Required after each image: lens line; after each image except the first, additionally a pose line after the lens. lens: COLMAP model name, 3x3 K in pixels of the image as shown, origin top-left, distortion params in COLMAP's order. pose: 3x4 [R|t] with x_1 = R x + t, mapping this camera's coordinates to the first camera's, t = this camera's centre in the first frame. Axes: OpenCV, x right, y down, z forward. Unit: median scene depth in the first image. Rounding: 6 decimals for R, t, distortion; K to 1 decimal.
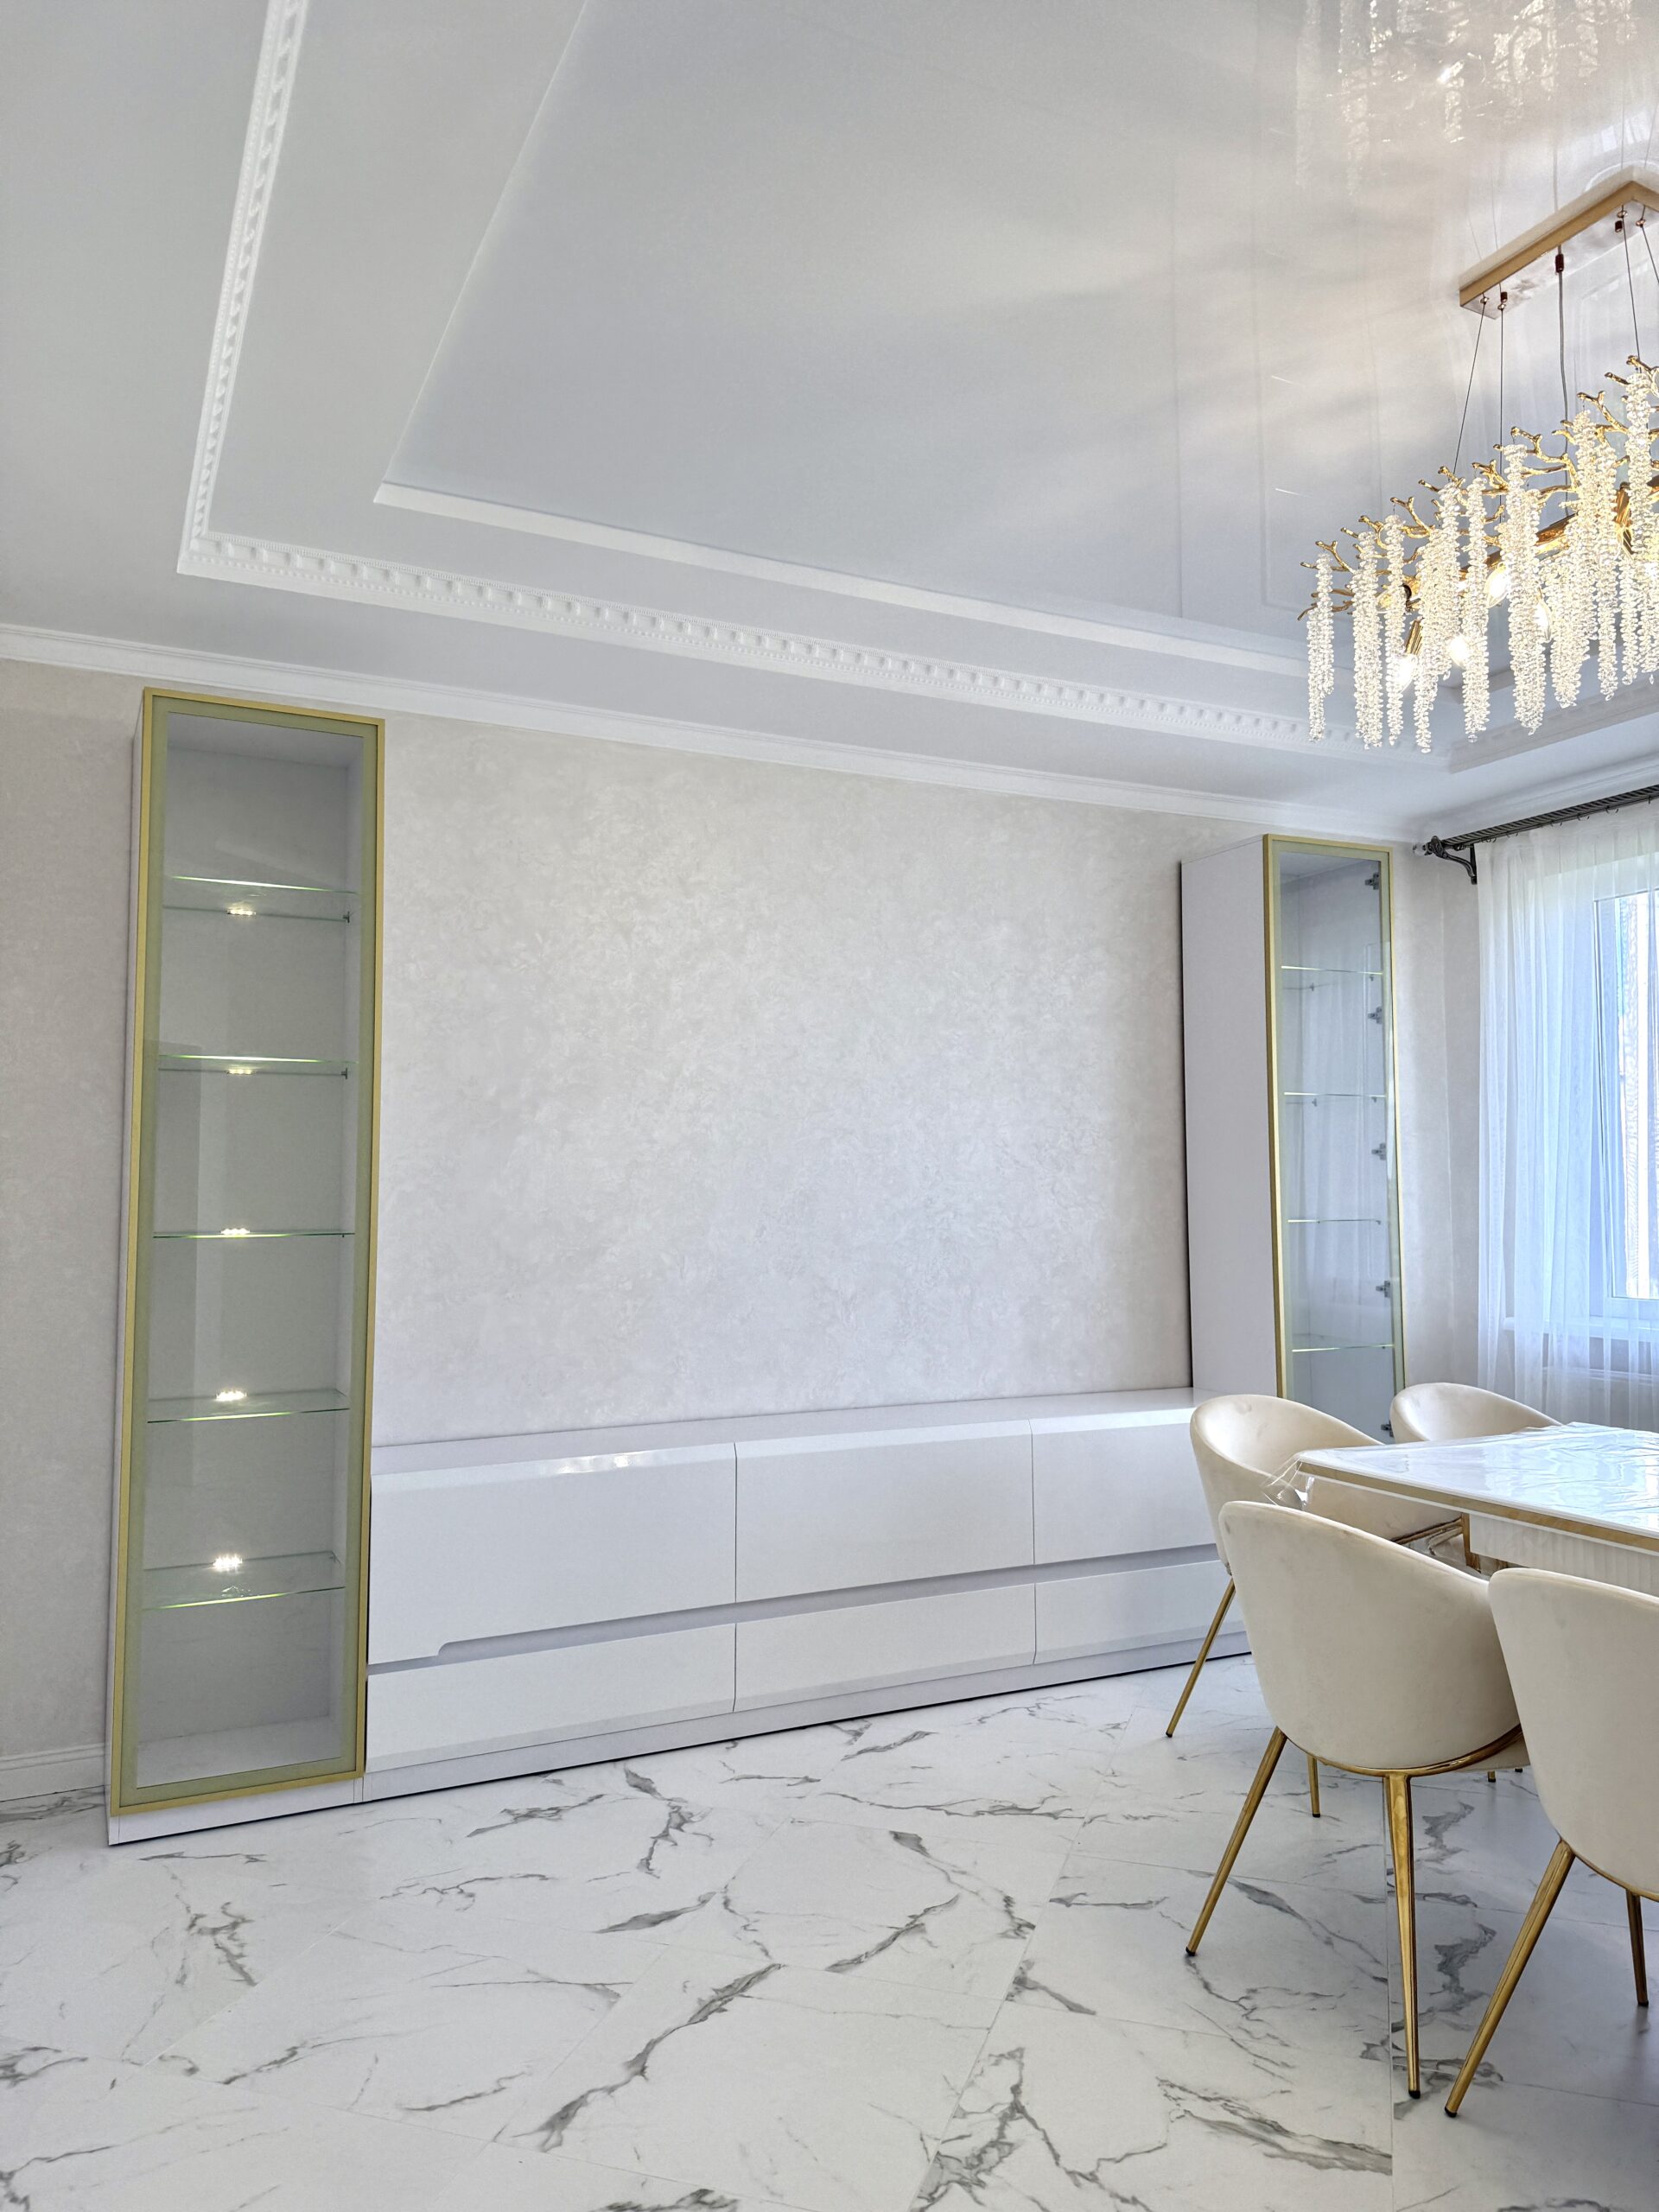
lens RADIAL K [[1539.5, 0, 849.4], [0, 1539.5, 1088.5], [0, 0, 1]] dist [0.050853, -0.055076]
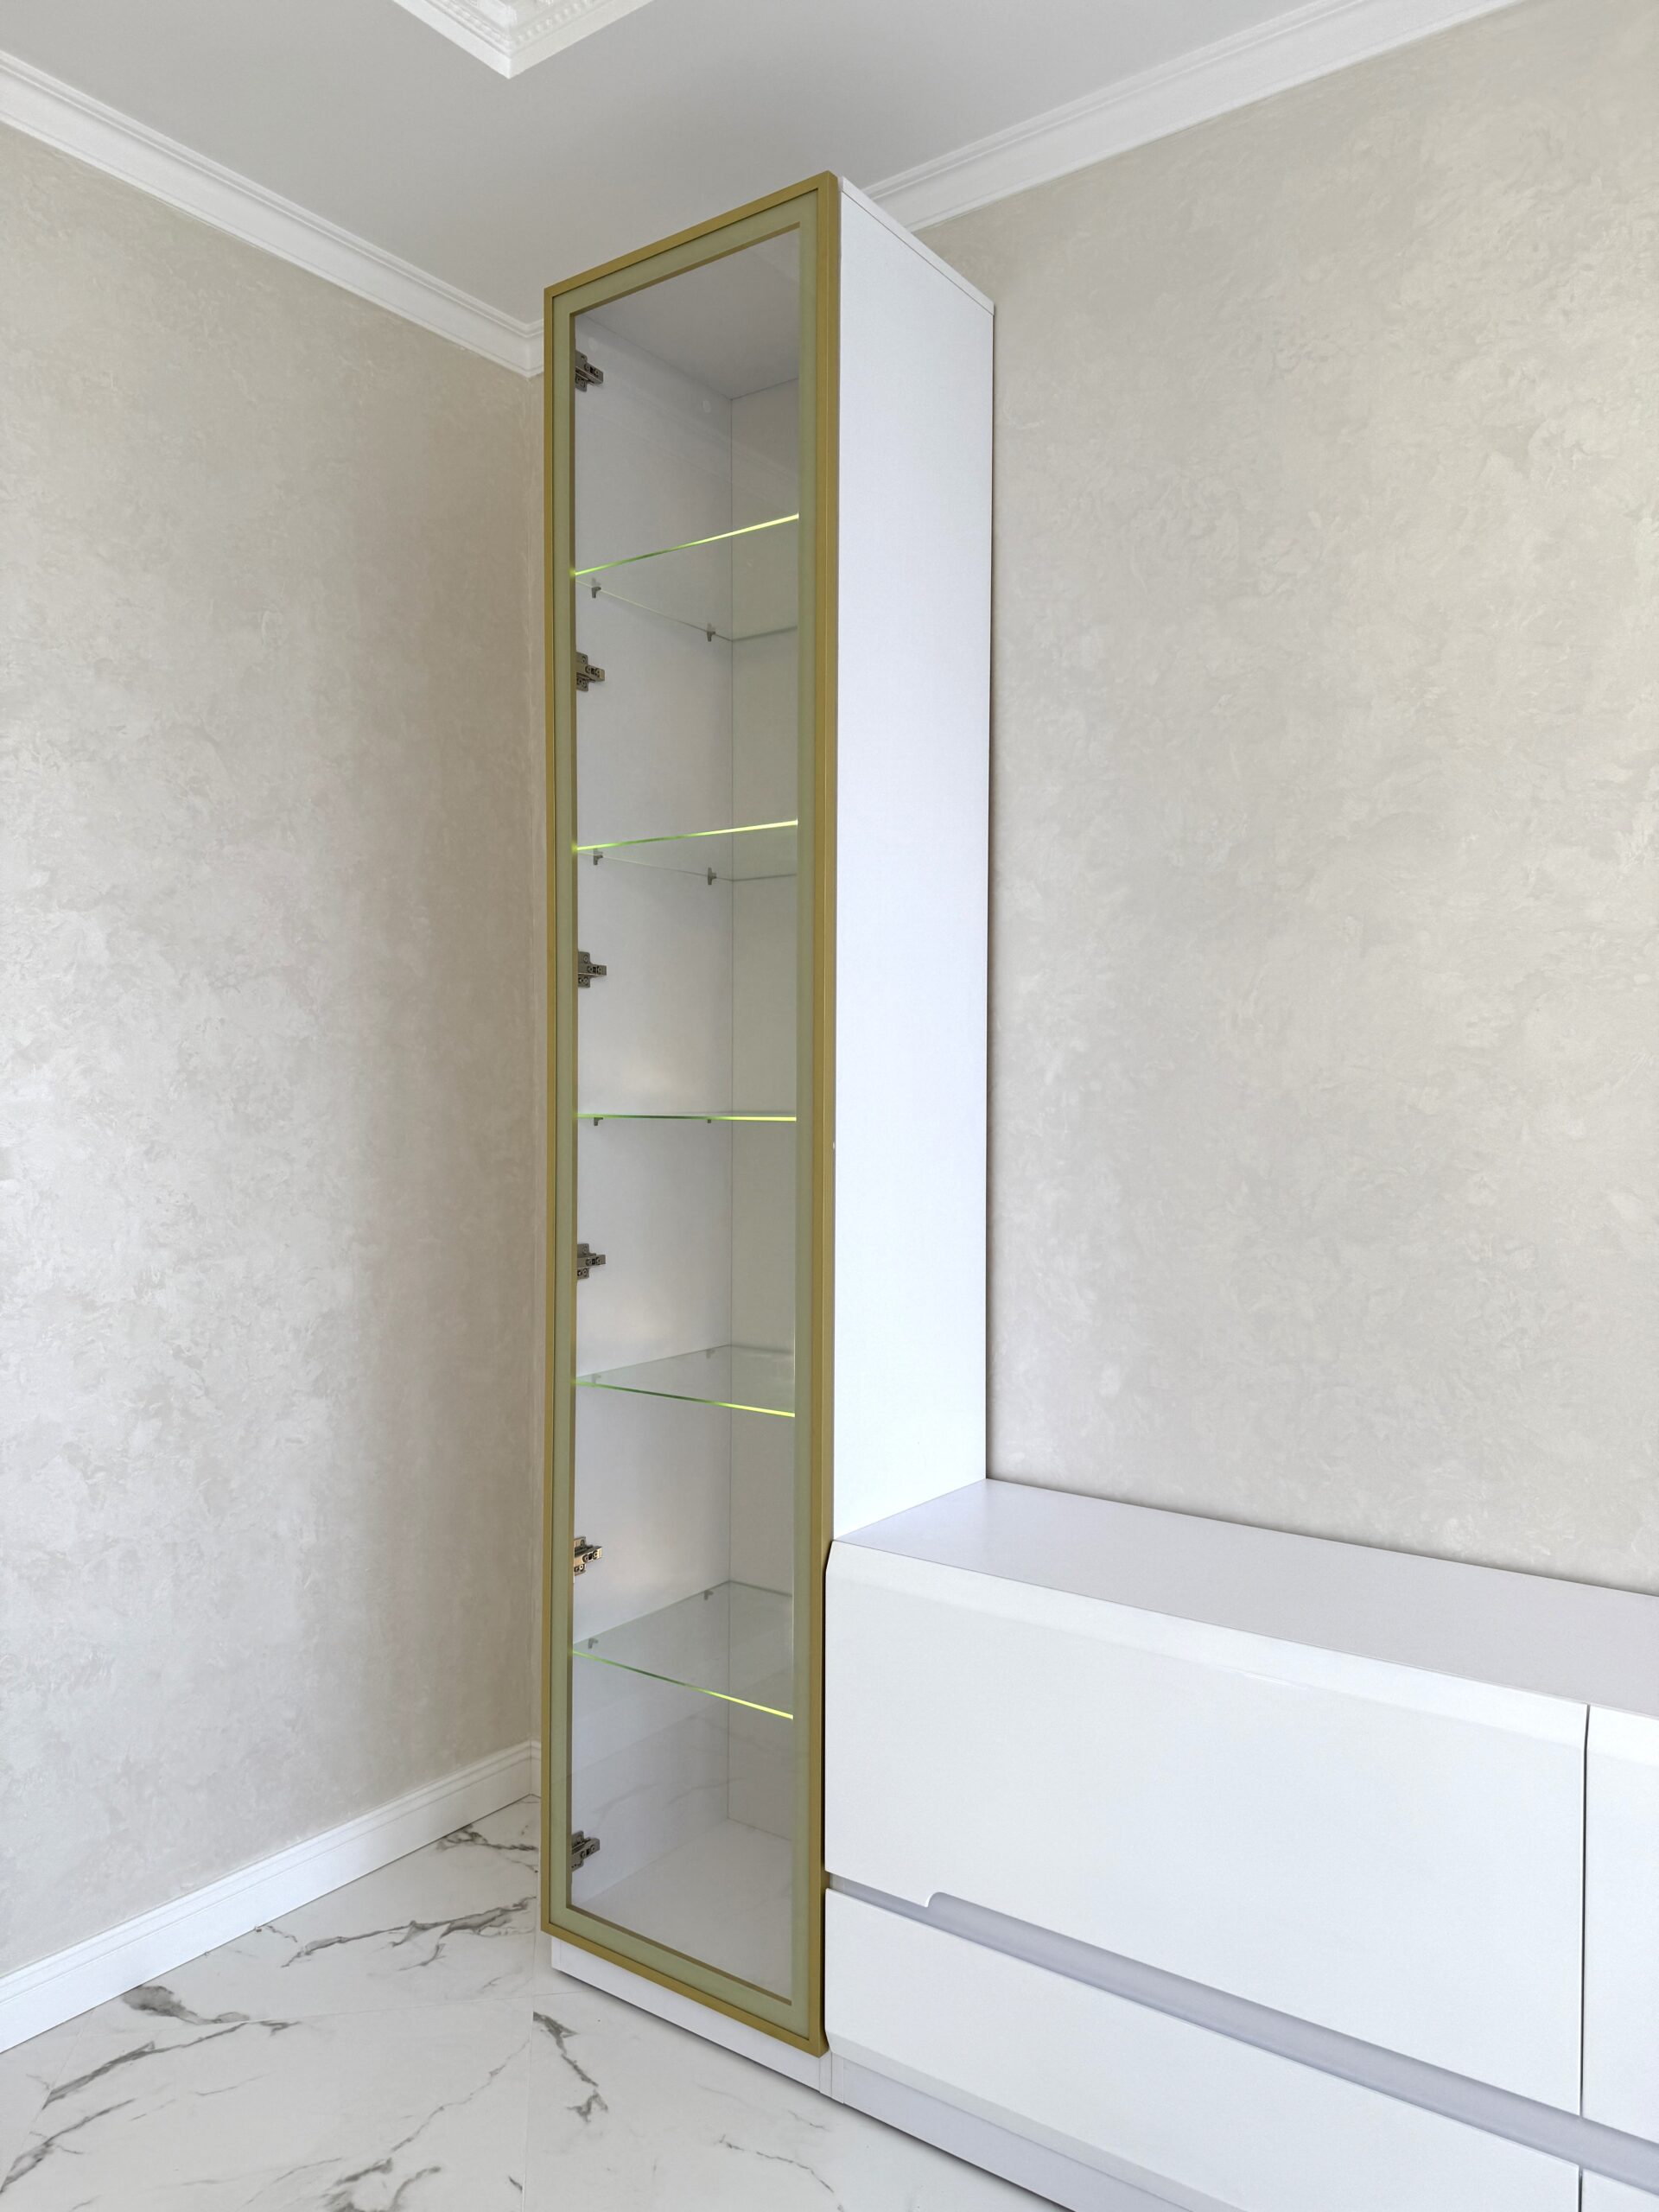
lens RADIAL K [[1591.0, 0, 829.5], [0, 1591.0, 1106.0], [0, 0, 1]] dist [0.132831, -0.182670]
pose [[0.447438, 0.016252, -0.894167, 0.204677], [0.059847, 0.997050, 0.048069, 0.056412], [0.892310, -0.075021, 0.445145, 0.694491]]
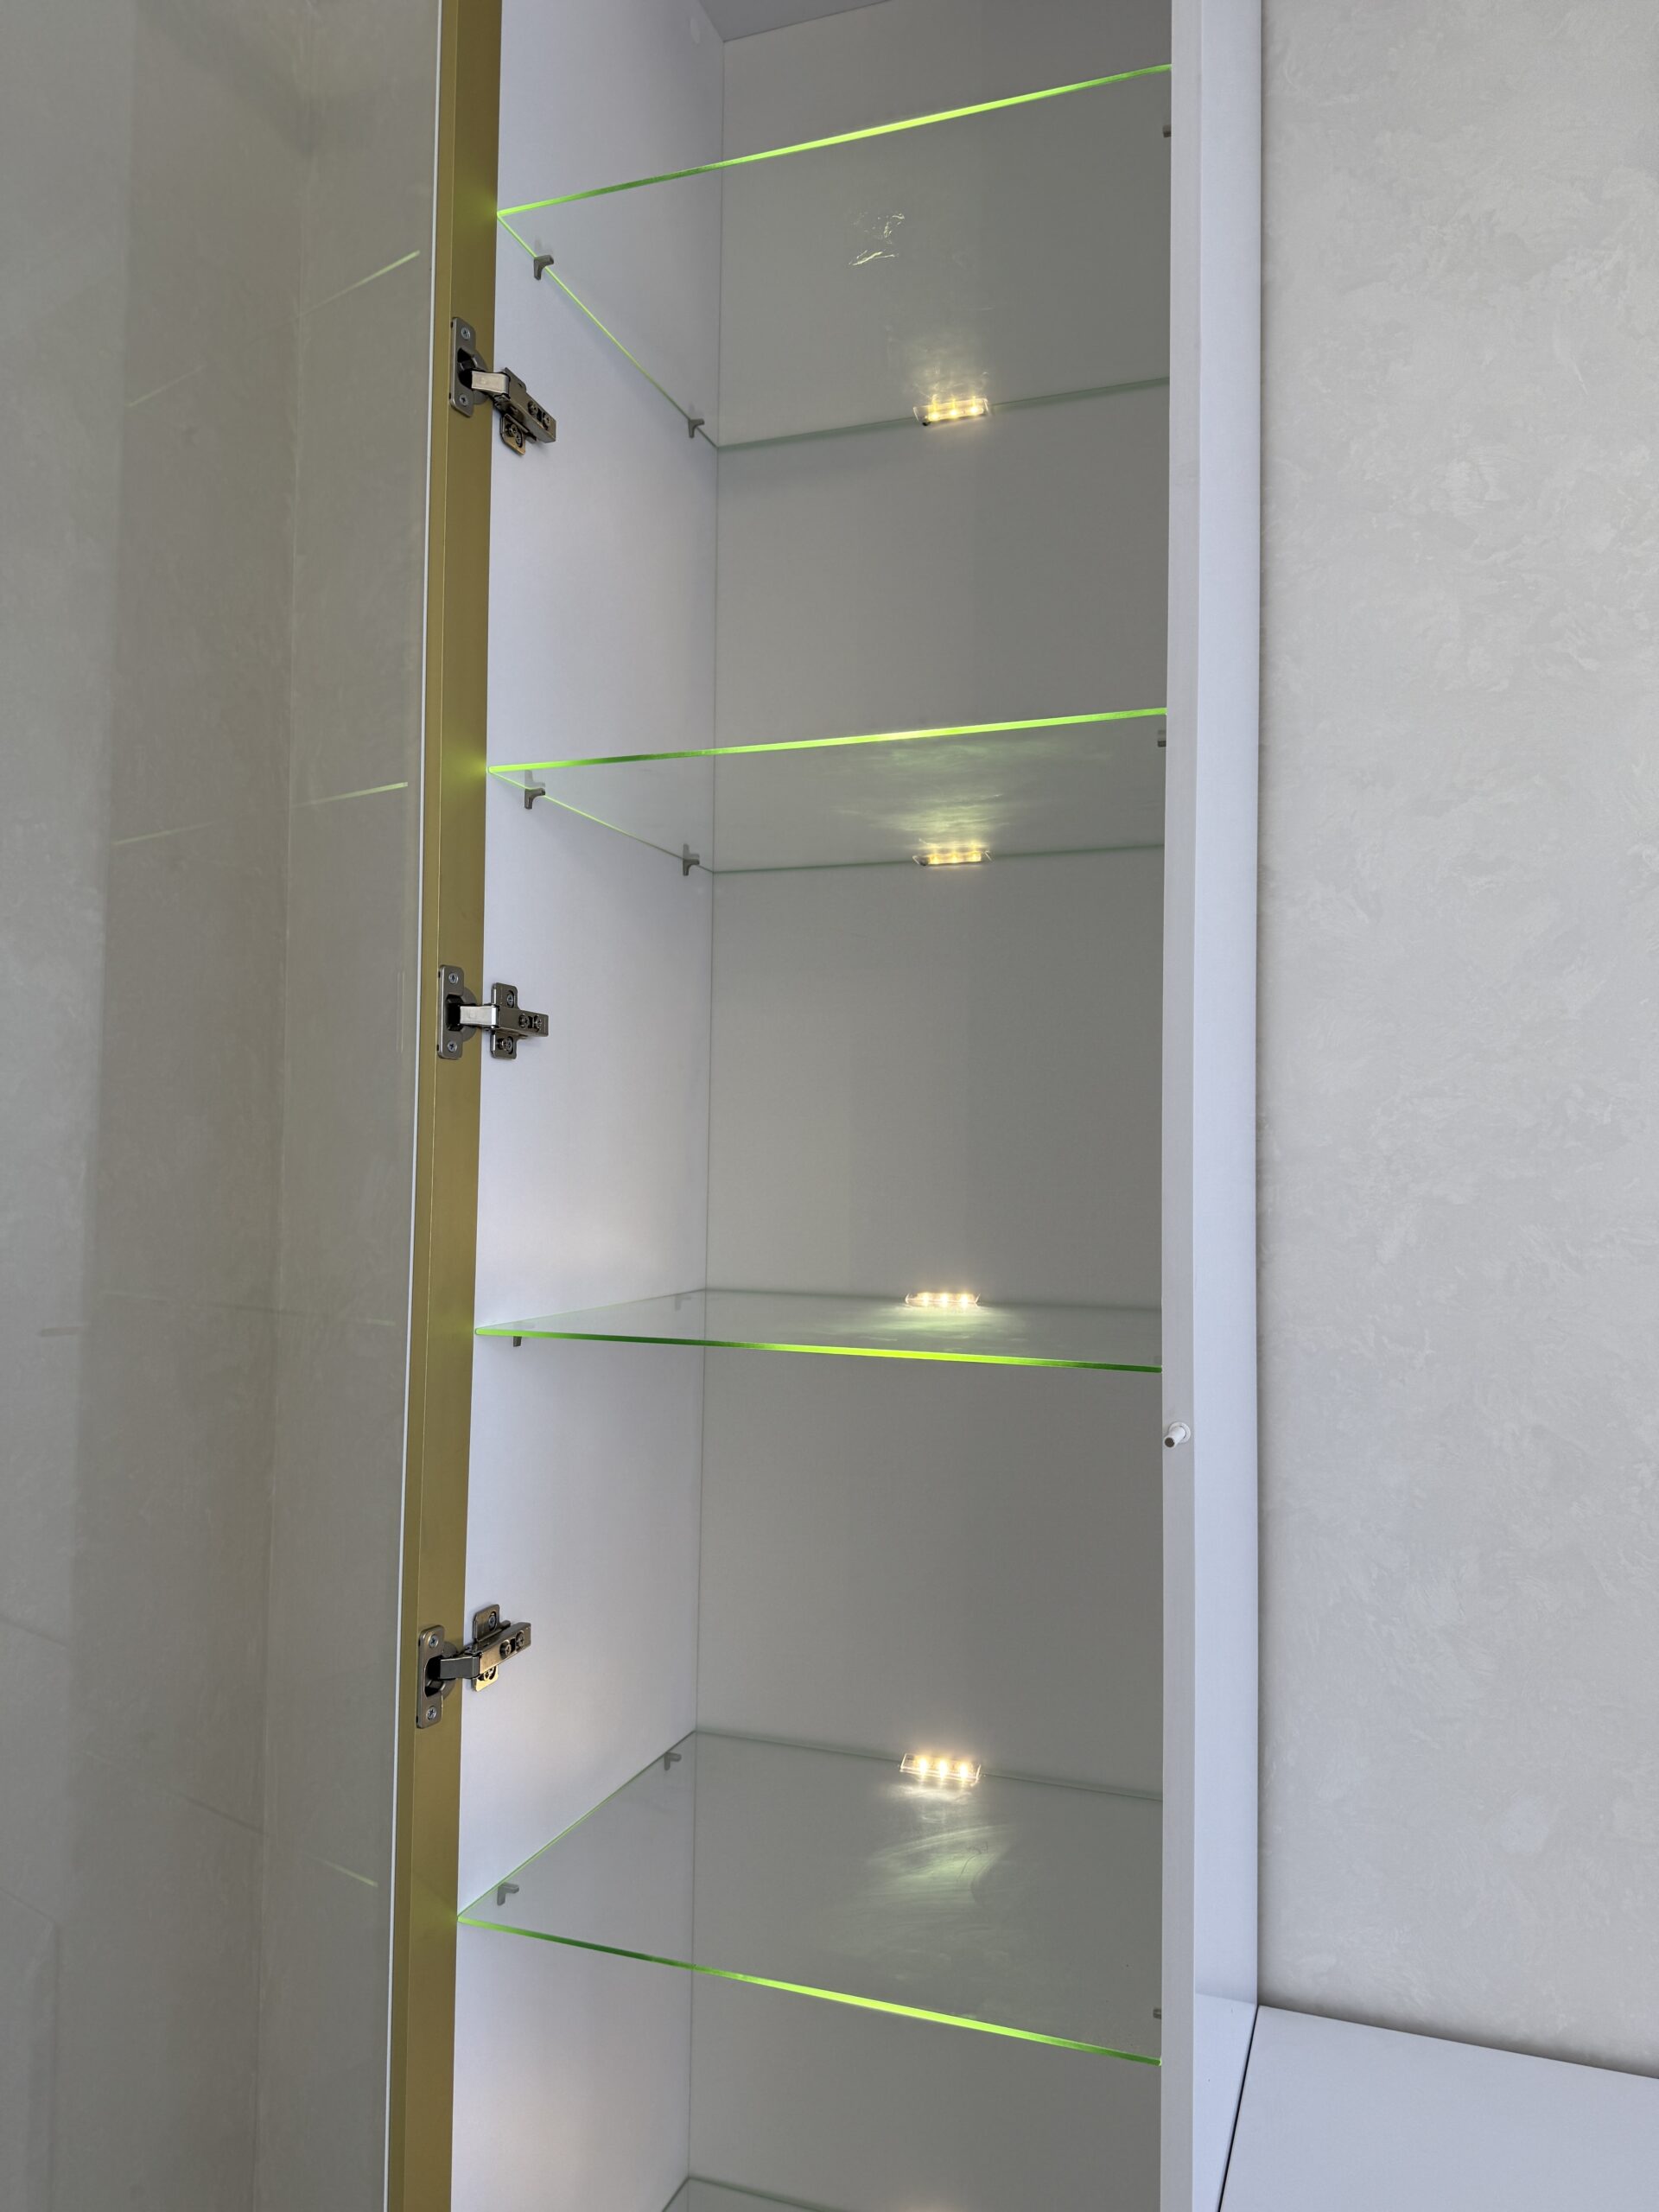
lens RADIAL K [[1537.9, 0, 840.8], [0, 1537.9, 1097.2], [0, 0, 1]] dist [0.048927, -0.048815]
pose [[0.692759, -0.015596, -0.721001, -0.156178], [0.035170, 0.999307, 0.012176, 0.040005], [0.720311, -0.033793, 0.692827, 0.738683]]
